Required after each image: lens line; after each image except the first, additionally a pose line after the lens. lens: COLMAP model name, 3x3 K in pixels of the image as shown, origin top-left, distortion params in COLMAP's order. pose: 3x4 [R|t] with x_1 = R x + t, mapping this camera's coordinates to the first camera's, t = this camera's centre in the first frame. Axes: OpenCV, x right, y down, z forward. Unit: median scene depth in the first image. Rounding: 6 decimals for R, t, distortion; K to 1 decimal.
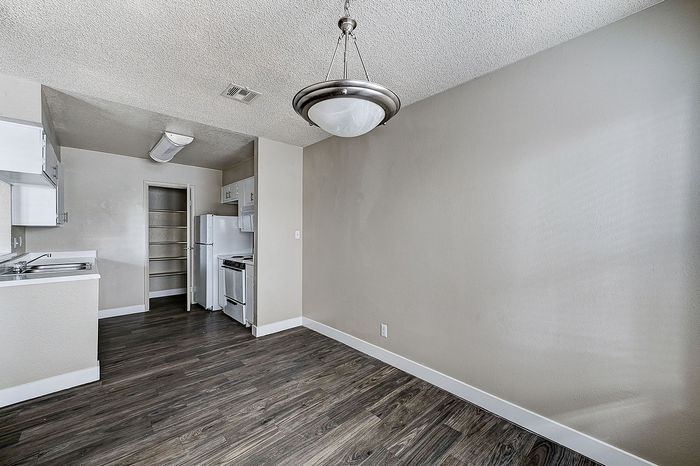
lens RADIAL K [[278.8, 0, 350.0], [0, 278.8, 233.0], [0, 0, 1]] dist [0.017373, 0.000135]
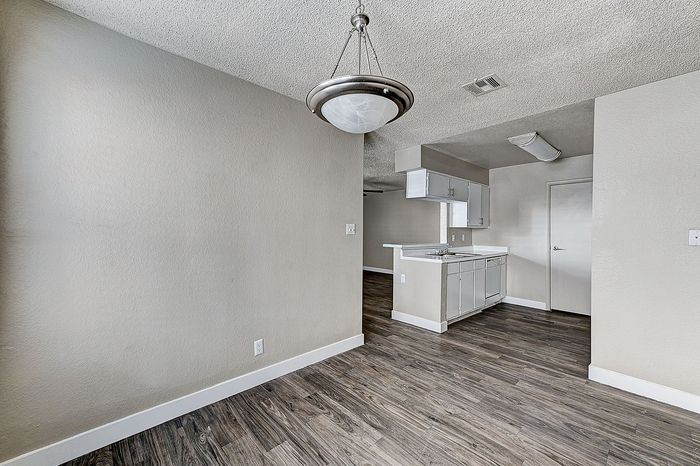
lens RADIAL K [[283.9, 0, 355.5], [0, 283.9, 227.0], [0, 0, 1]] dist [0.029680, 0.000078]
pose [[0.013737, -0.013774, -0.999811, 0.454913], [-0.016164, 0.999771, -0.013995, 0.005322], [0.999775, 0.016353, 0.013512, 0.435226]]
